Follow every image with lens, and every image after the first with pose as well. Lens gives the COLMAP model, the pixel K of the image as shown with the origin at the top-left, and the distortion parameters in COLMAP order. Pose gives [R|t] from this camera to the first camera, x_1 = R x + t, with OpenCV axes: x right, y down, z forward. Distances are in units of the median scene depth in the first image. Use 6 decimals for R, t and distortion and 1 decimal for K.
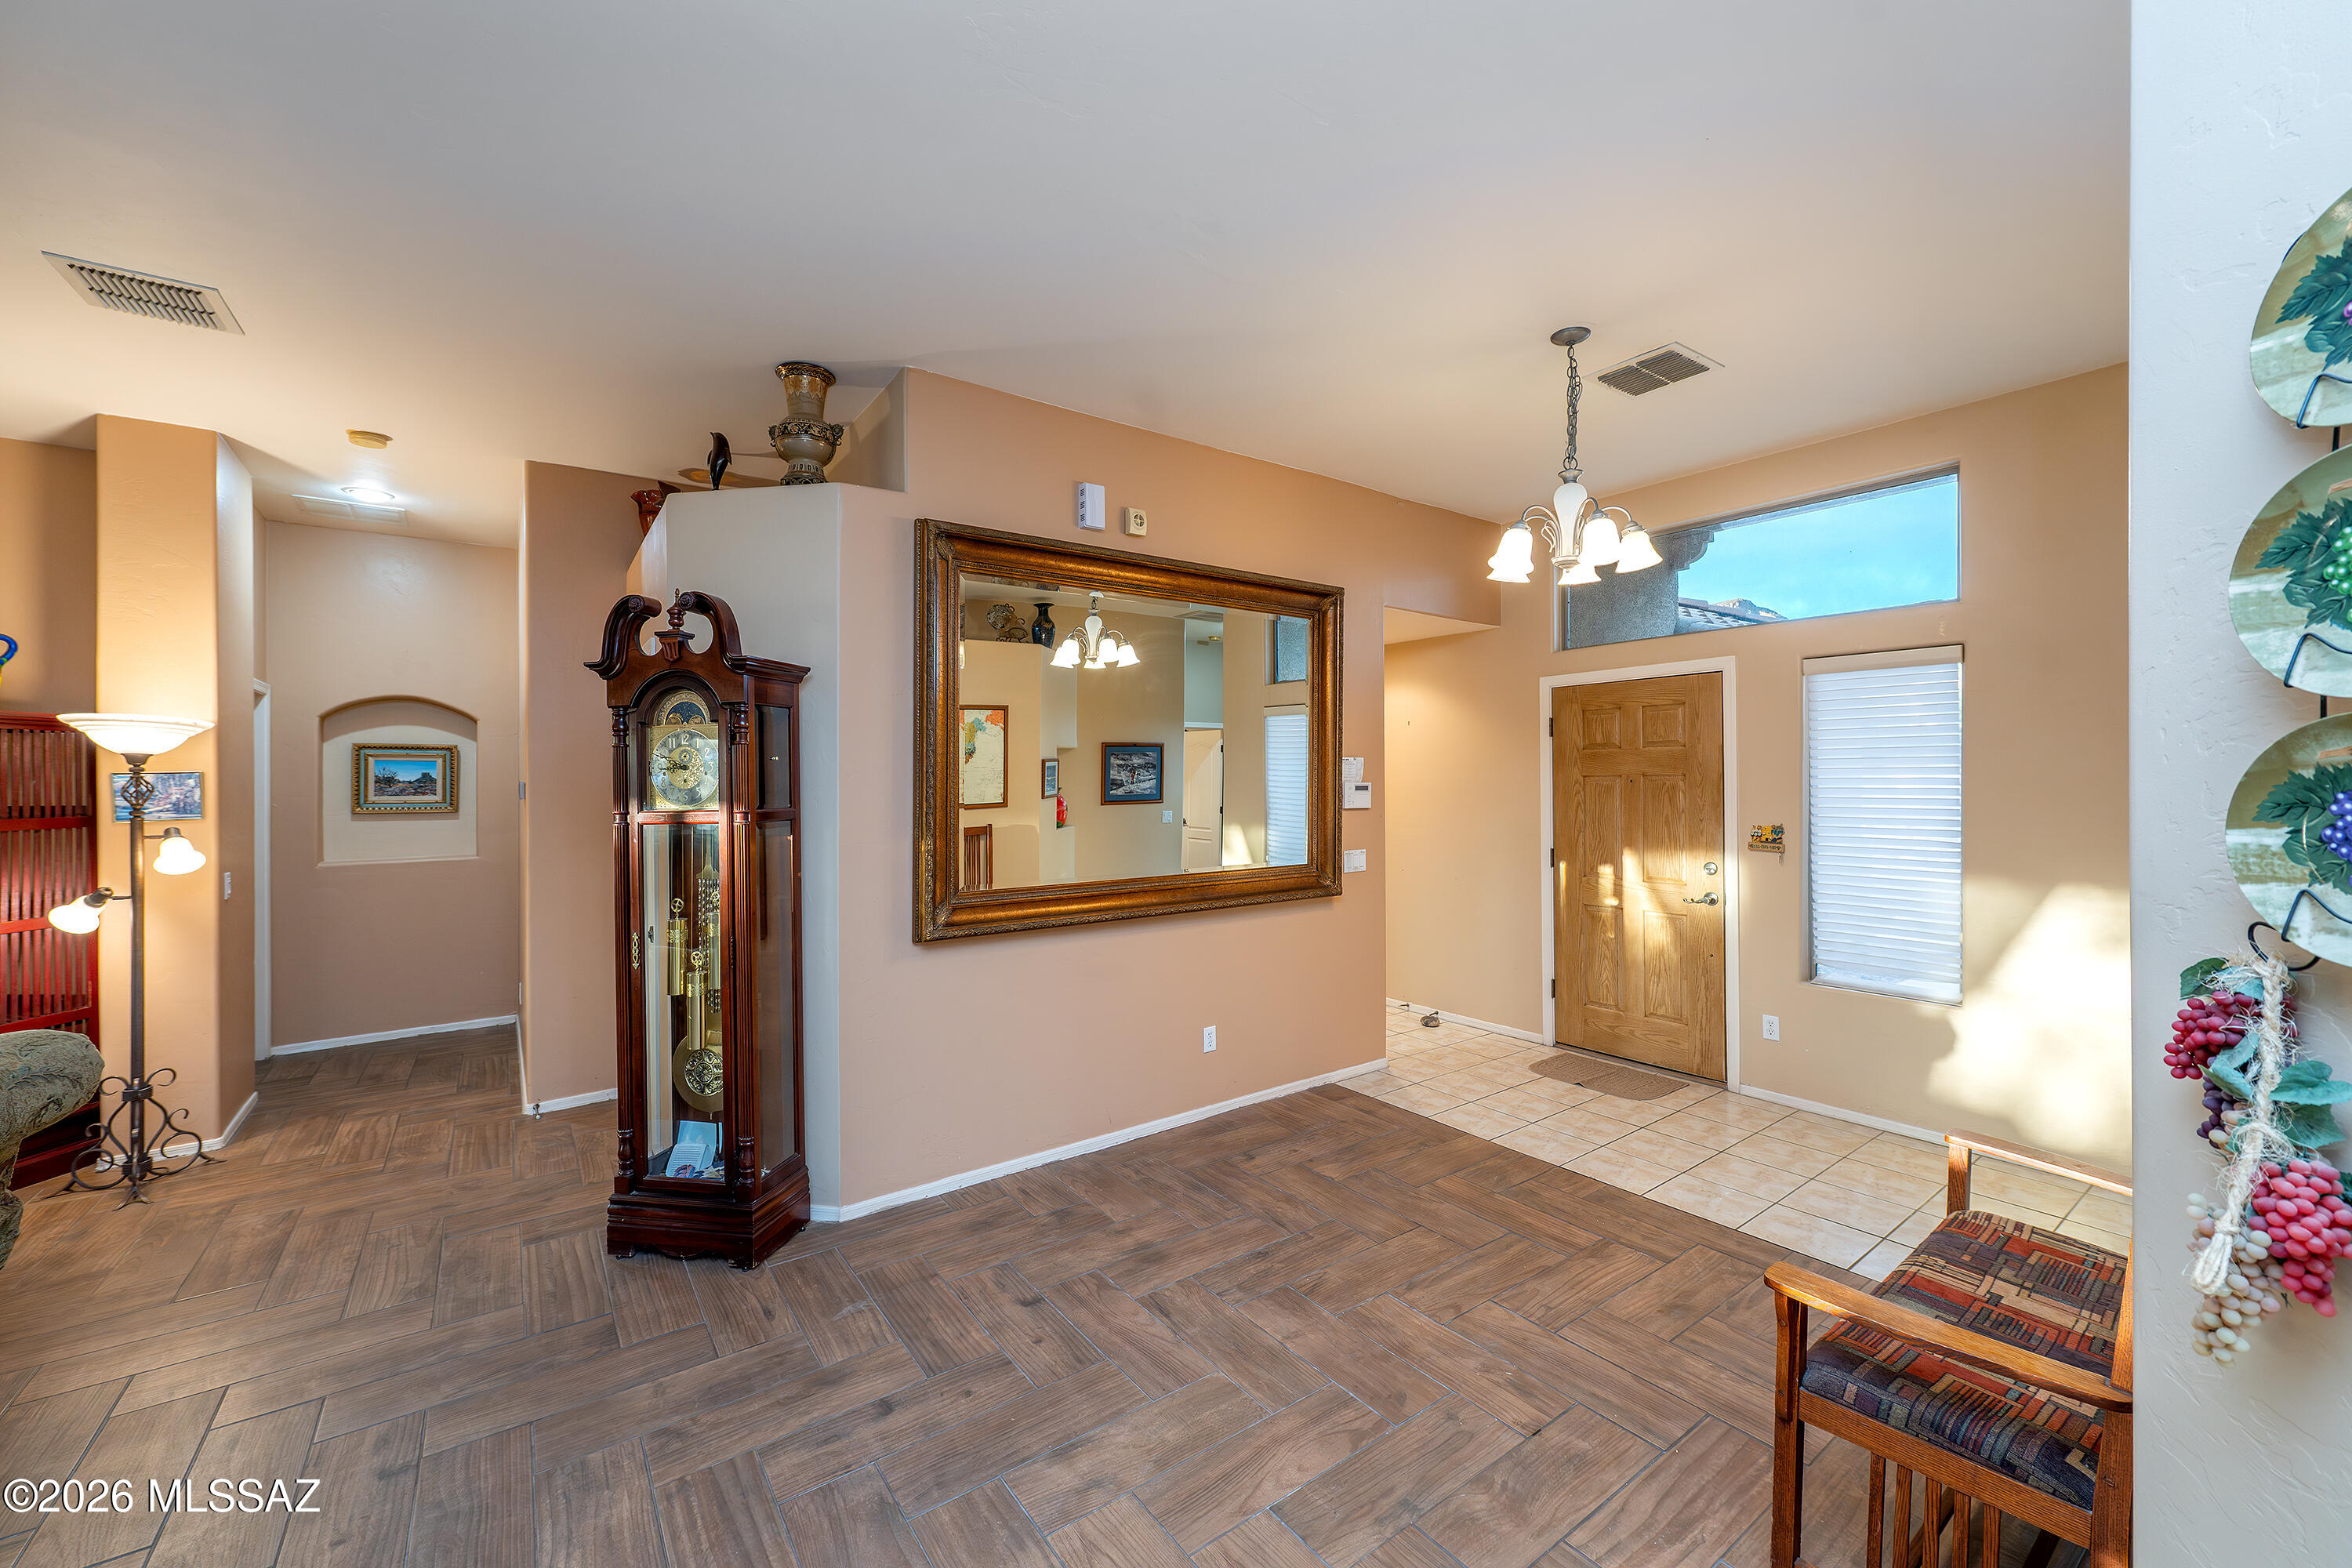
lens RADIAL K [[918.7, 0, 1183.9], [0, 918.7, 786.2], [0, 0, 1]] dist [0.005836, -0.002168]
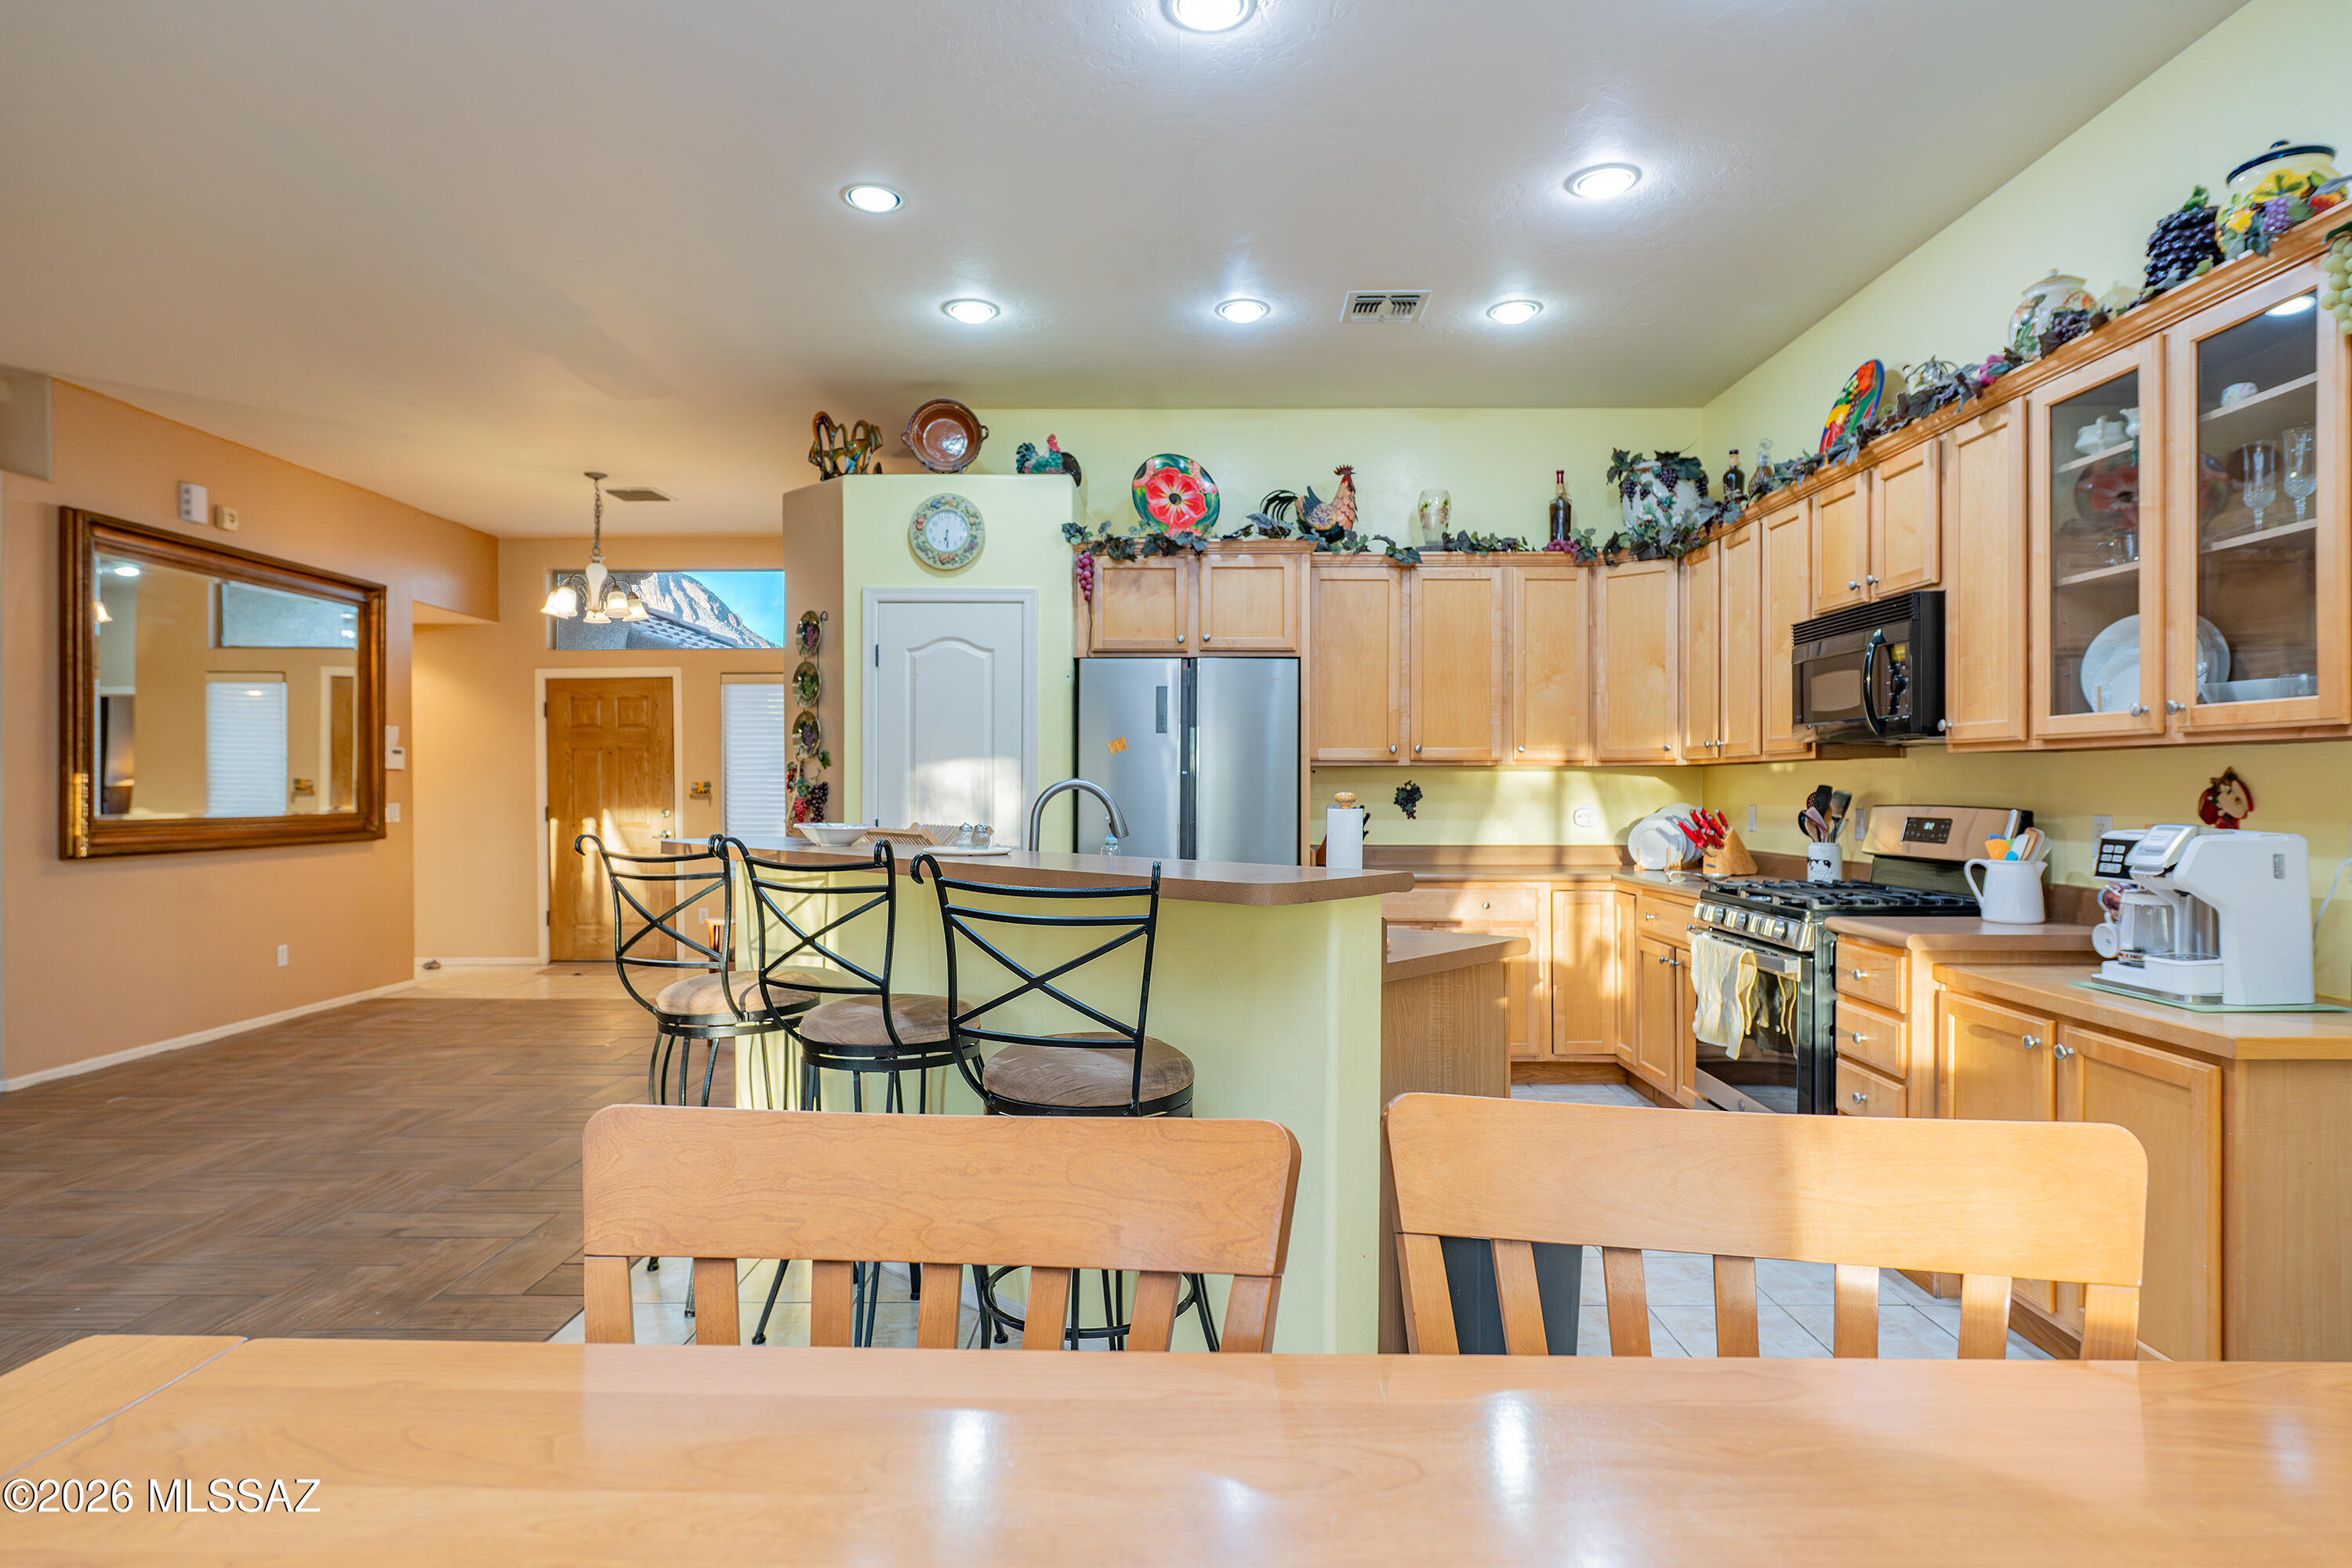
lens RADIAL K [[1293.7, 0, 1191.0], [0, 1293.7, 793.4], [0, 0, 1]] dist [-0.003041, 0.000979]
pose [[0.594149, 0.000995, 0.804355, -0.570500], [0.006301, 0.999963, -0.005892, 0.075668], [-0.804331, 0.008569, 0.594120, -0.868934]]
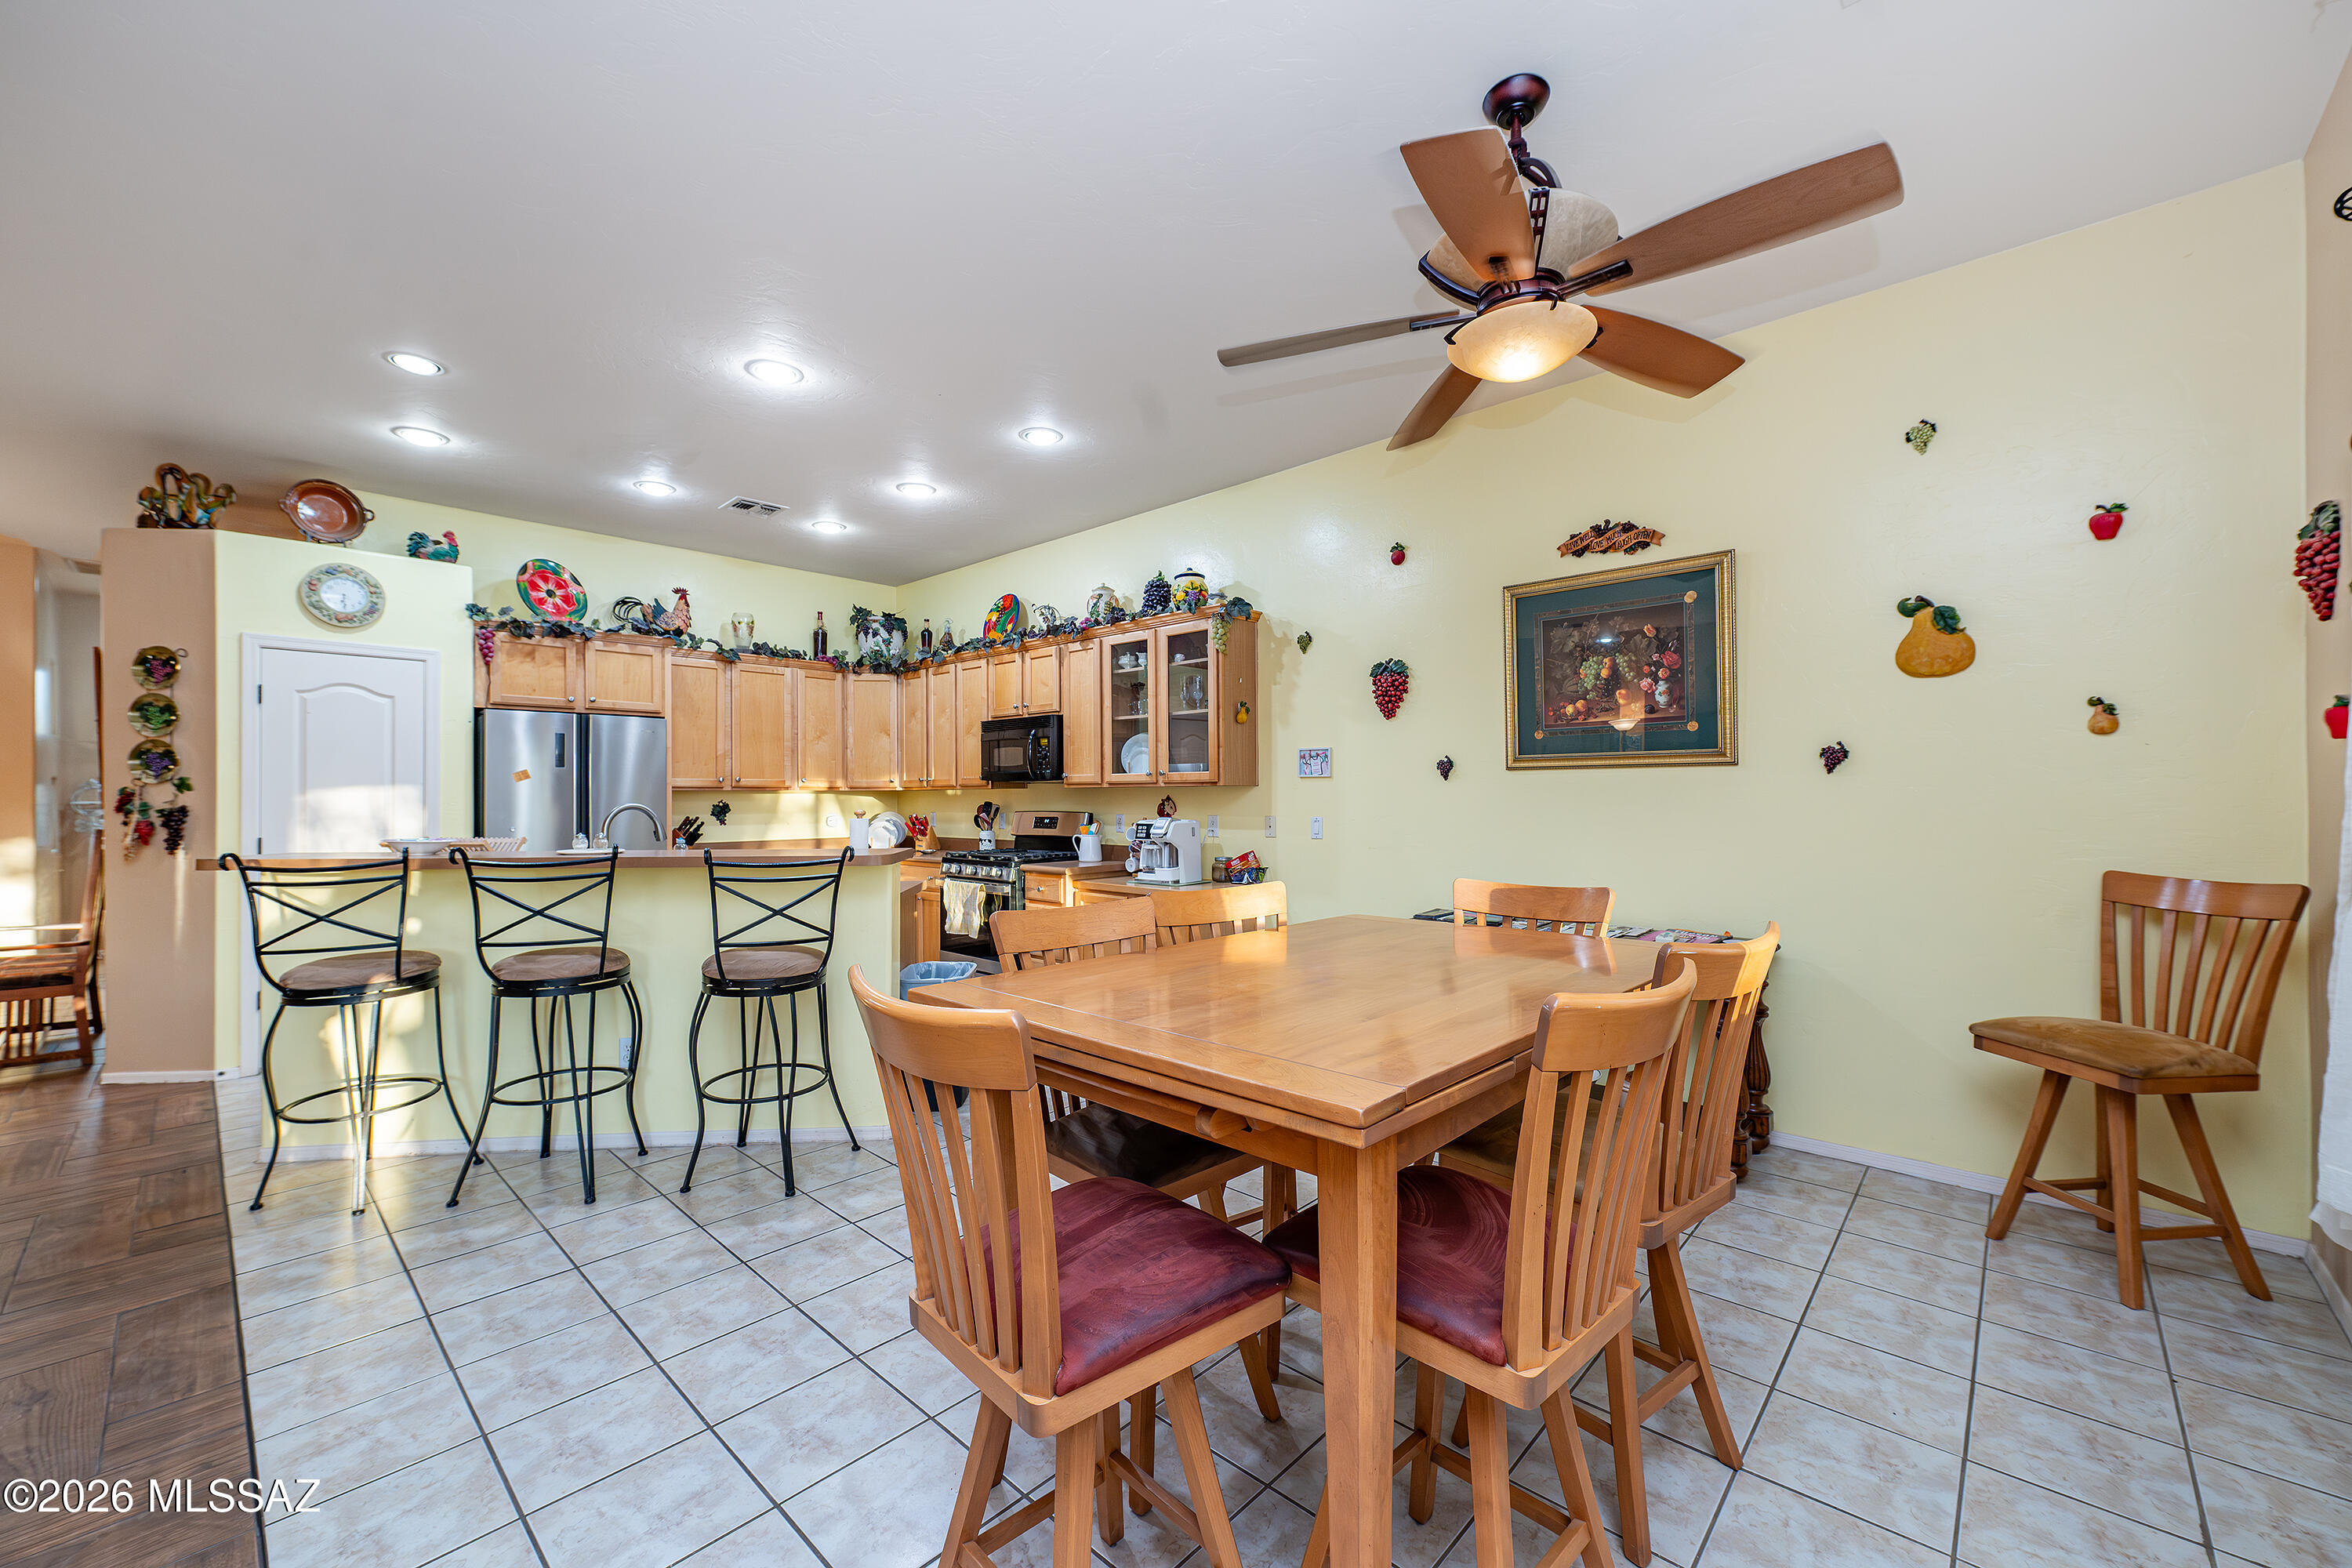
lens RADIAL K [[918.7, 0, 1188.1], [0, 918.7, 791.9], [0, 0, 1]] dist [0.005836, -0.002168]
pose [[-0.191050, 0.010638, 0.981523, -0.921892], [0.017891, 0.999813, -0.007354, 0.066702], [-0.981417, 0.016155, -0.191205, -0.697160]]
